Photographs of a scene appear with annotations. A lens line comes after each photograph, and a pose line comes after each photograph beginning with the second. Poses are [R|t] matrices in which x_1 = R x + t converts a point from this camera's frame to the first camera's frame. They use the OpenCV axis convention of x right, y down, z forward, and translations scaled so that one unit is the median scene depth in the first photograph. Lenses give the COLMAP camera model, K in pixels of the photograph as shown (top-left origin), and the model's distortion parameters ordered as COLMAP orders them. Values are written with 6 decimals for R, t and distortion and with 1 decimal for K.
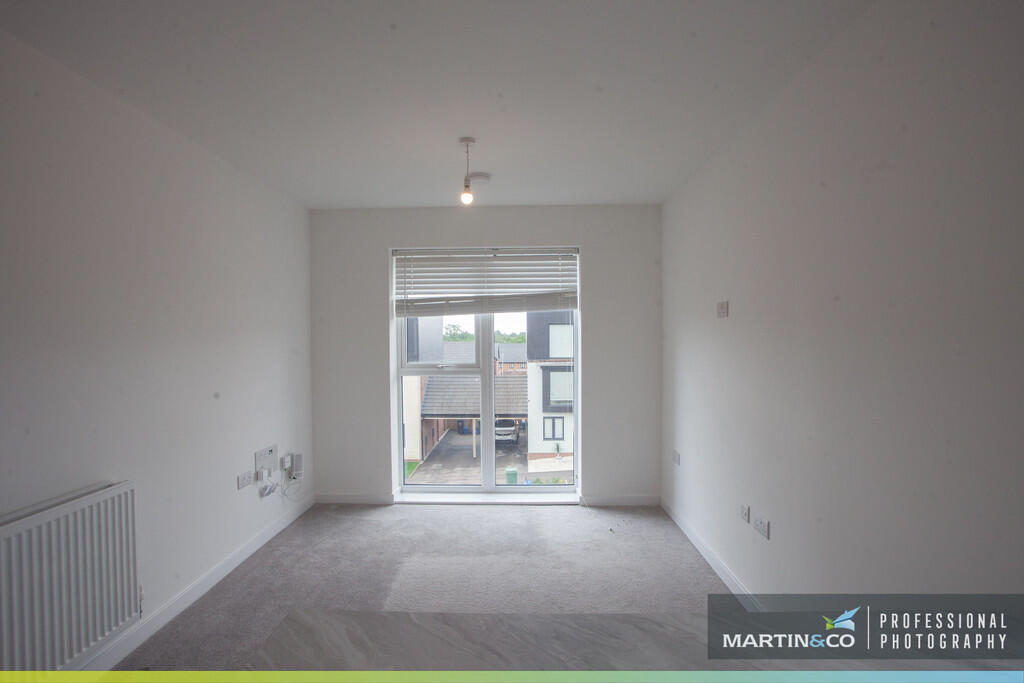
lens RADIAL K [[507.1, 0, 505.0], [0, 507.1, 346.6], [0, 0, 1]] dist [-0.074402, 0.033250]
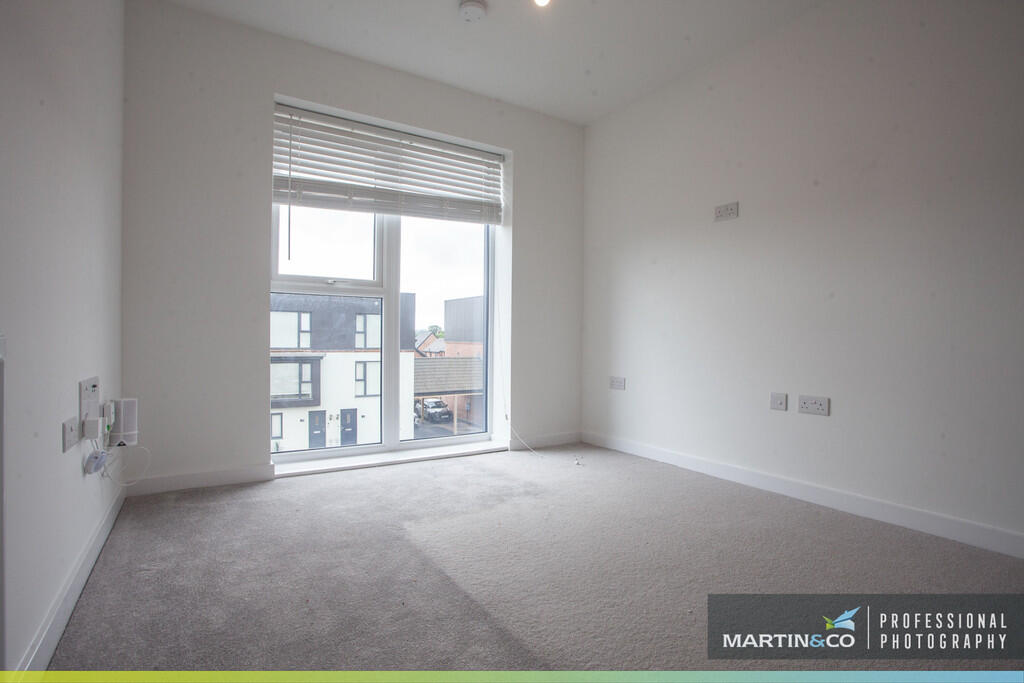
lens RADIAL K [[501.1, 0, 506.6], [0, 501.1, 346.4], [0, 0, 1]] dist [-0.072168, 0.035964]
pose [[0.829428, 0.007865, 0.558558, -0.340438], [-0.007907, 0.999966, -0.002338, 0.142669], [-0.558558, -0.002477, 0.829462, 0.301011]]
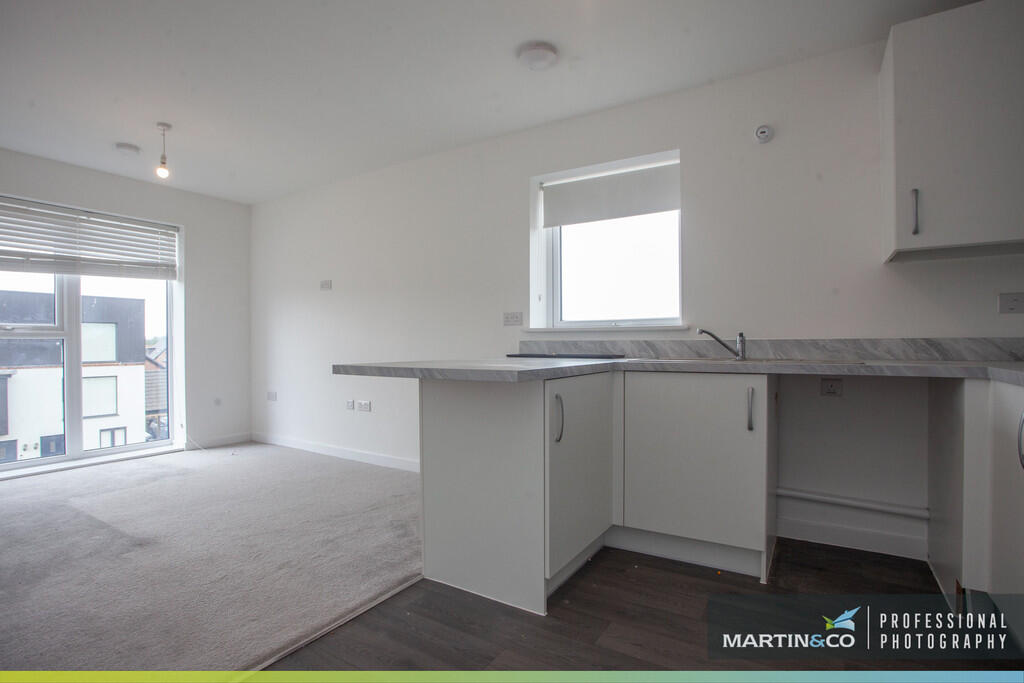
lens RADIAL K [[507.1, 0, 505.0], [0, 507.1, 346.6], [0, 0, 1]] dist [-0.074402, 0.033250]
pose [[0.514913, 0.000199, 0.857242, -0.449040], [0.013763, 0.999869, -0.008499, 0.099697], [-0.857132, 0.016175, 0.514843, -0.212353]]
